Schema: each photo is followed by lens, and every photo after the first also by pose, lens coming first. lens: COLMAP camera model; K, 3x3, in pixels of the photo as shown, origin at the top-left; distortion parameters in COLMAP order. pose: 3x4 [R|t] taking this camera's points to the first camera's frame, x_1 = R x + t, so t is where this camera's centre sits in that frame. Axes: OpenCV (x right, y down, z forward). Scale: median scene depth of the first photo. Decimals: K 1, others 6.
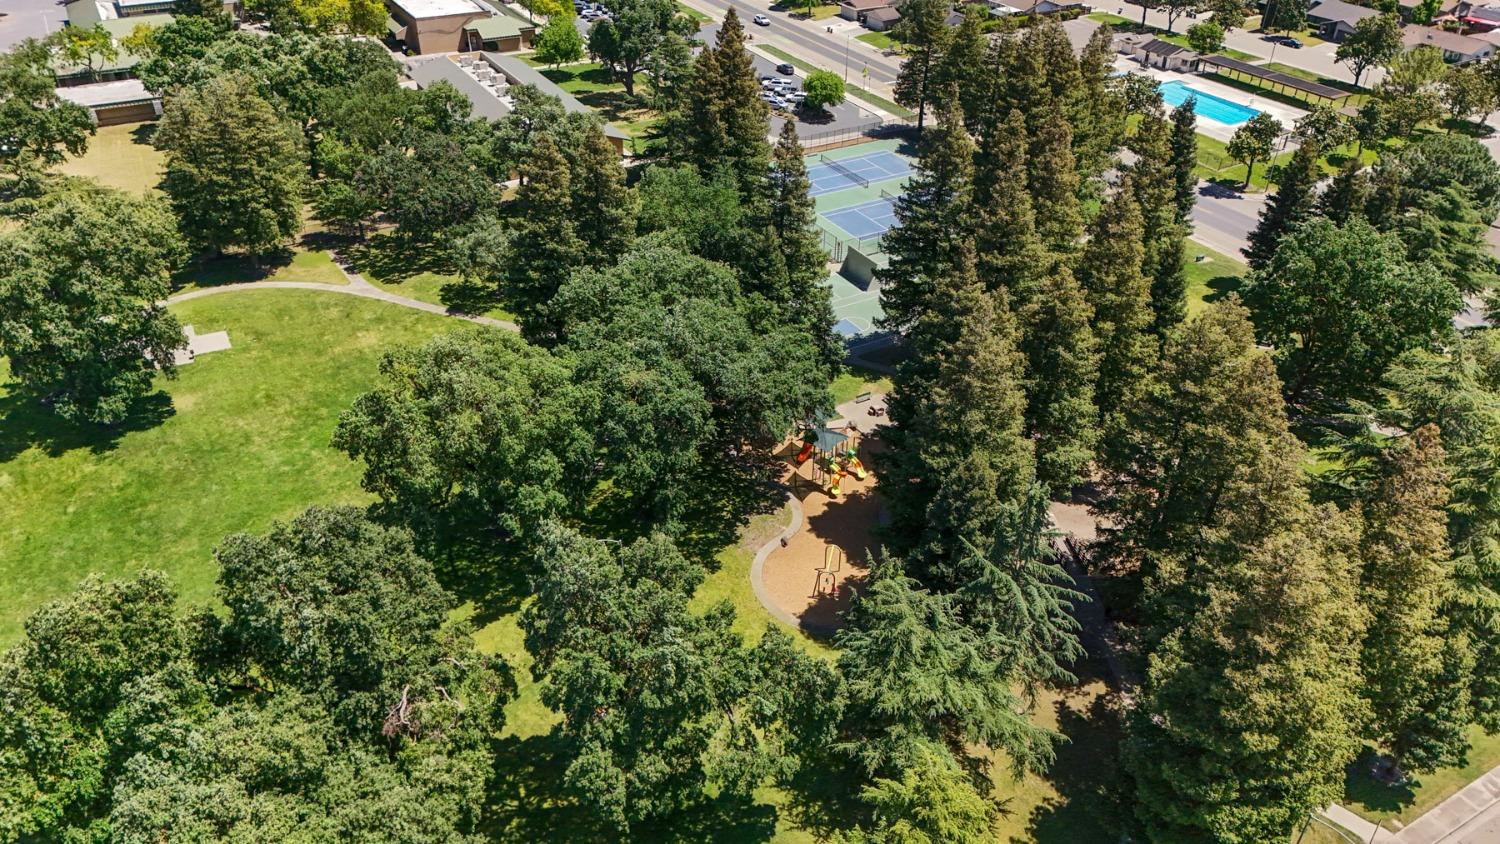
lens RADIAL K [[1139.1, 0, 776.1], [0, 1139.1, 447.7], [0, 0, 1]] dist [0.056209, -0.050214]
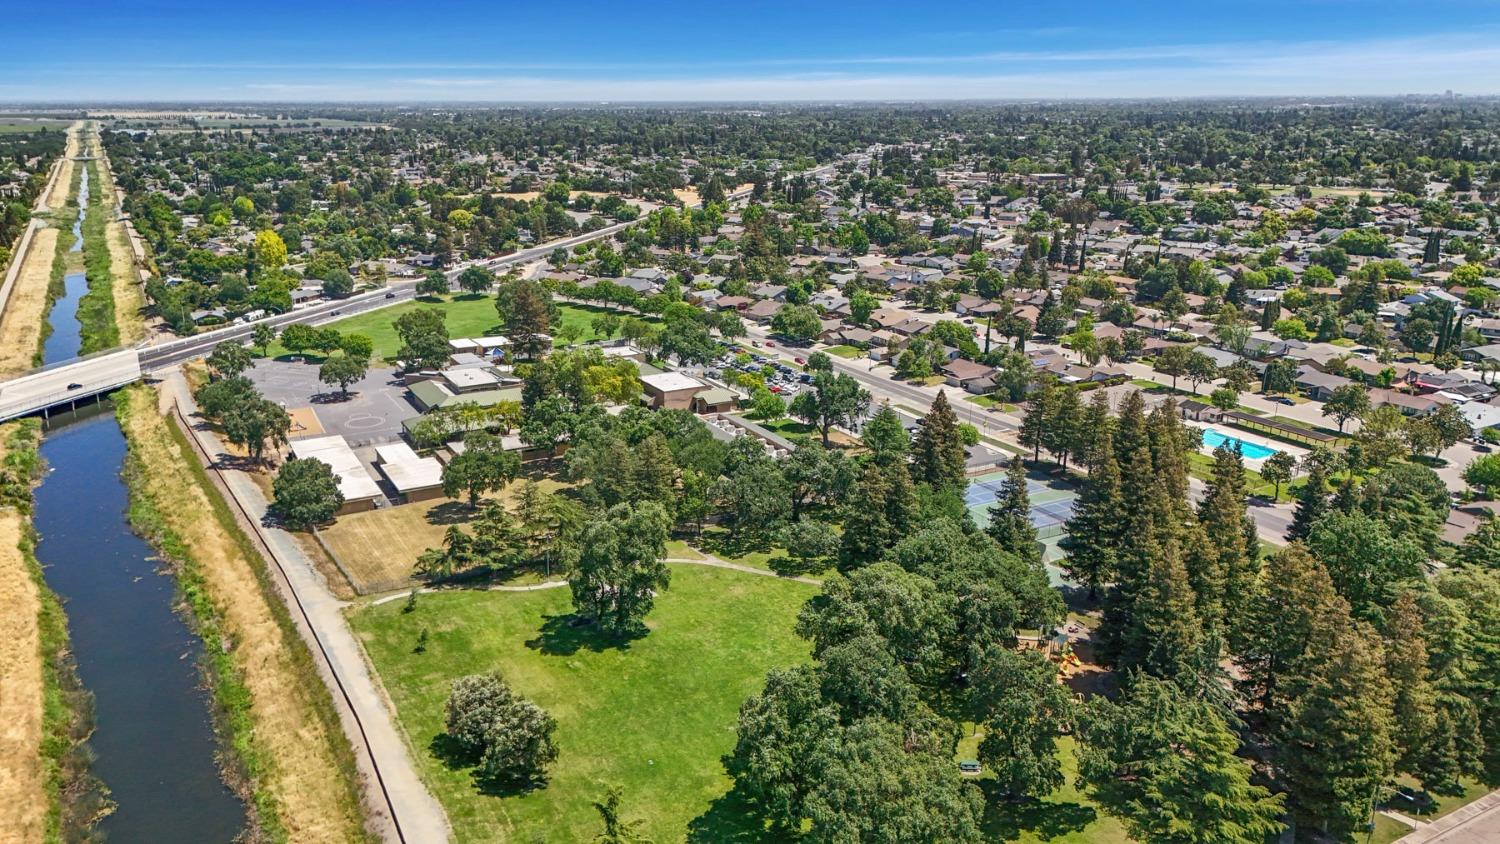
lens RADIAL K [[1139.1, 0, 776.1], [0, 1139.1, 447.7], [0, 0, 1]] dist [0.056209, -0.050214]
pose [[0.999961, -0.007041, -0.005372, -0.192700], [0.005216, 0.958401, -0.285377, 0.108868], [0.007158, 0.285338, 0.958400, -0.370796]]
